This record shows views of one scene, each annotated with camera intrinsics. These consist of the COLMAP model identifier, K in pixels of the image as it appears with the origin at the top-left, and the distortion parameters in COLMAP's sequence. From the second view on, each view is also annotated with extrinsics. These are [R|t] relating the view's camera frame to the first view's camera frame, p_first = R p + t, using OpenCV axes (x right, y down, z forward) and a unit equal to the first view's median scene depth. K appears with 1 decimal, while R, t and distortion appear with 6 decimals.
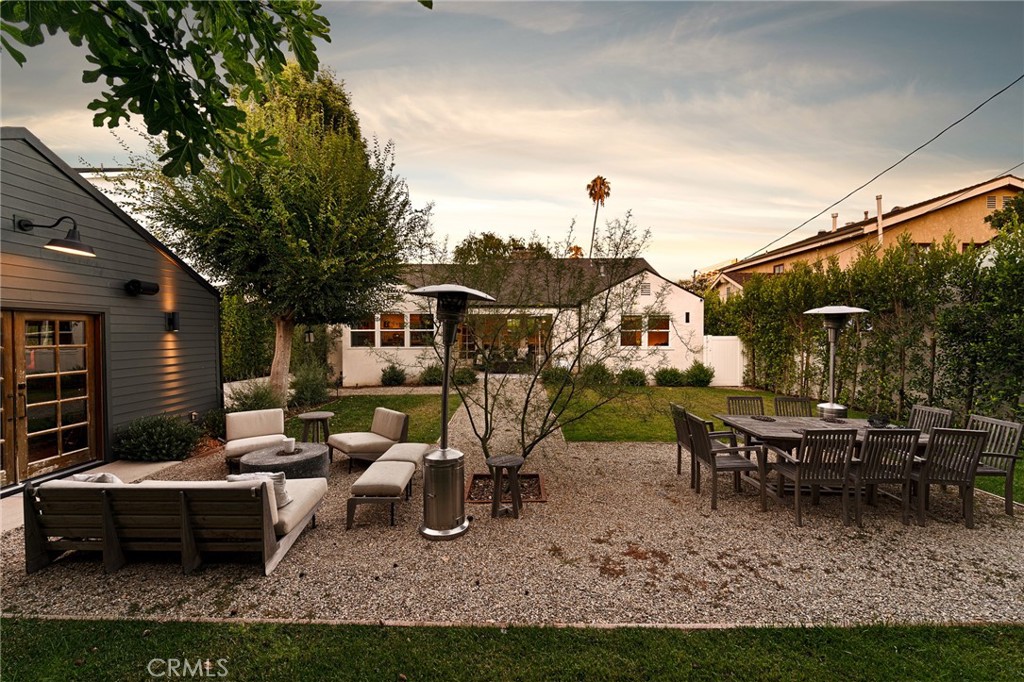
lens RADIAL K [[409.4, 0, 514.5], [0, 409.4, 339.1], [0, 0, 1]] dist [-0.000844, -0.000396]
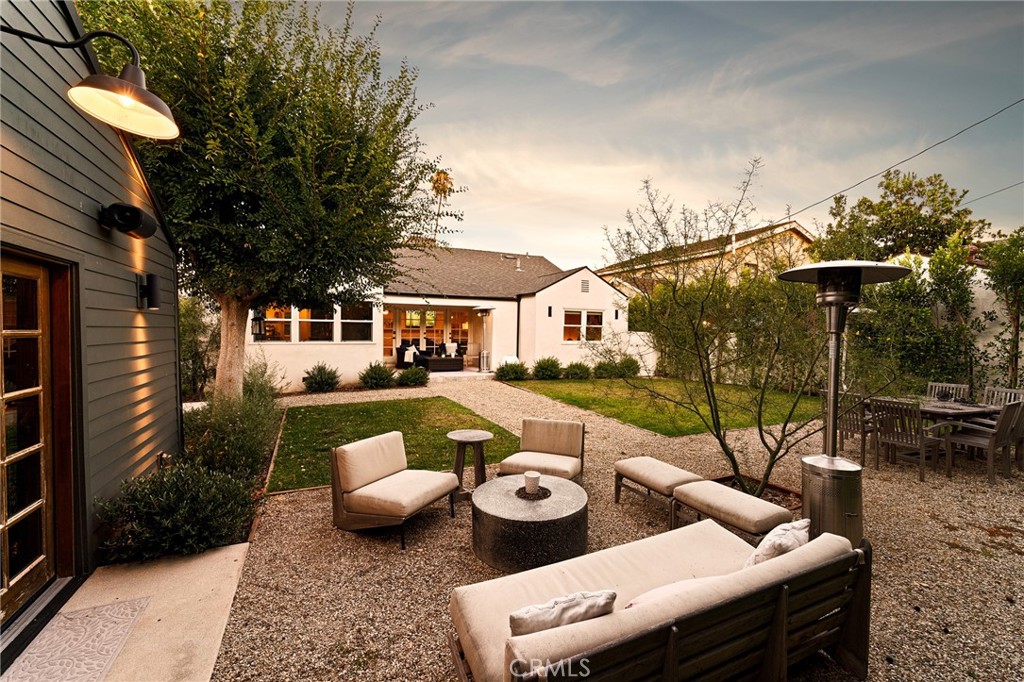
lens RADIAL K [[408.7, 0, 512.0], [0, 408.7, 341.0], [0, 0, 1]] dist [-0.000842, -0.000199]
pose [[0.900046, 0.000647, 0.435794, -0.548043], [-0.006504, 0.999907, 0.011949, 0.011202], [-0.435746, -0.013589, 0.899967, 0.257514]]
